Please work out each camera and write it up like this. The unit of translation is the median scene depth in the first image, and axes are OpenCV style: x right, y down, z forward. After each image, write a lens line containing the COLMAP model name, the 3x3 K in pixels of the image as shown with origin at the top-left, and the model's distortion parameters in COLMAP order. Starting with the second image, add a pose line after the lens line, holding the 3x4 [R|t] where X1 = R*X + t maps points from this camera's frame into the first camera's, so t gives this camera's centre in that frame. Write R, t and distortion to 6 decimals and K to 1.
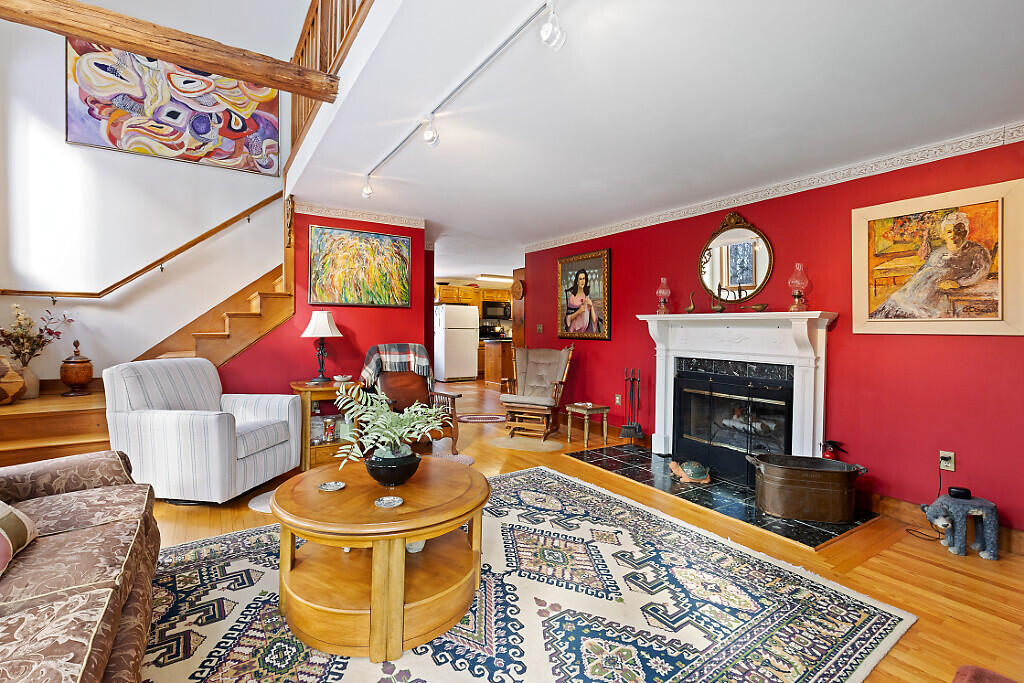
lens RADIAL K [[466.1, 0, 505.3], [0, 466.1, 333.2], [0, 0, 1]] dist [-0.001083, -0.000033]
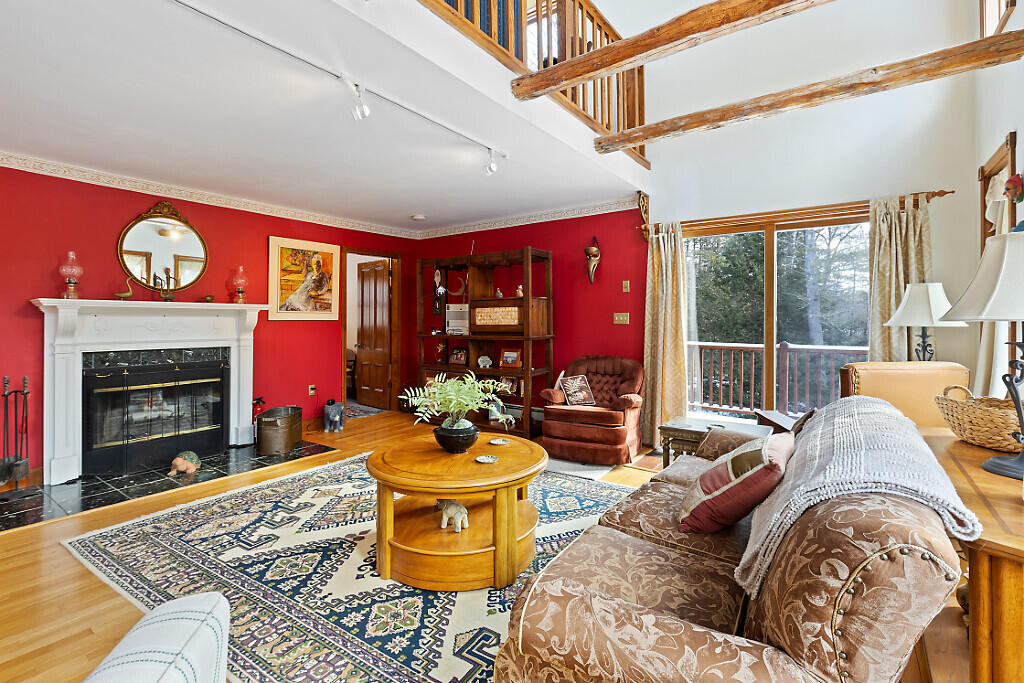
lens RADIAL K [[467.9, 0, 506.0], [0, 467.9, 318.0], [0, 0, 1]] dist [-0.001243, -0.001020]
pose [[-0.370143, -0.005256, 0.928960, -0.952946], [0.006996, 0.999940, 0.008445, -0.015087], [-0.928948, 0.009625, -0.370084, 0.908303]]
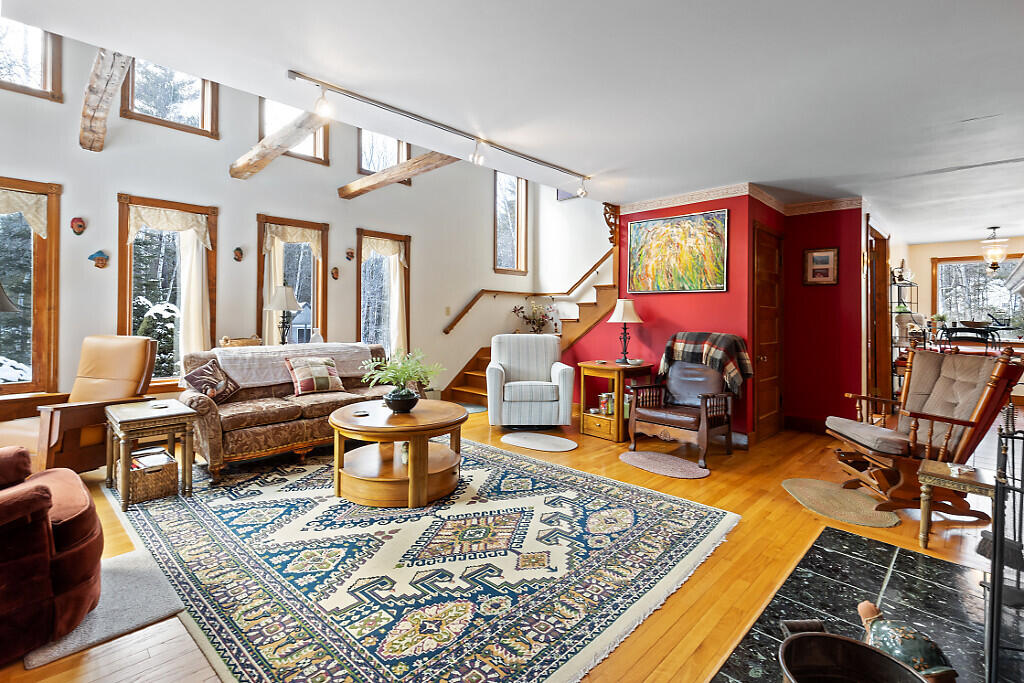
lens RADIAL K [[474.6, 0, 499.7], [0, 474.6, 310.5], [0, 0, 1]] dist [-0.001394, -0.000642]
pose [[0.210851, -0.010826, -0.977458, 0.924271], [-0.022770, 0.999613, -0.015983, 0.006271], [0.977253, 0.025627, 0.210523, 0.674113]]
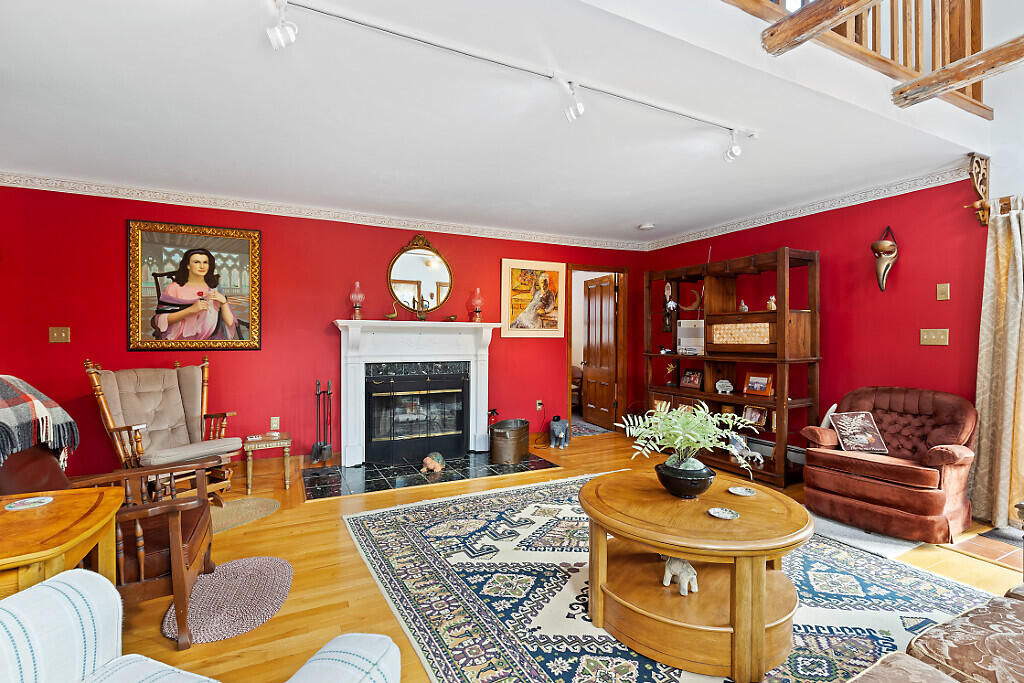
lens RADIAL K [[468.5, 0, 505.5], [0, 468.5, 340.7], [0, 0, 1]] dist [-0.001052, -0.000734]
pose [[0.106747, -0.017022, 0.994140, -0.868624], [0.008304, 0.999834, 0.016228, -0.015488], [-0.994252, 0.006523, 0.106871, 0.873430]]
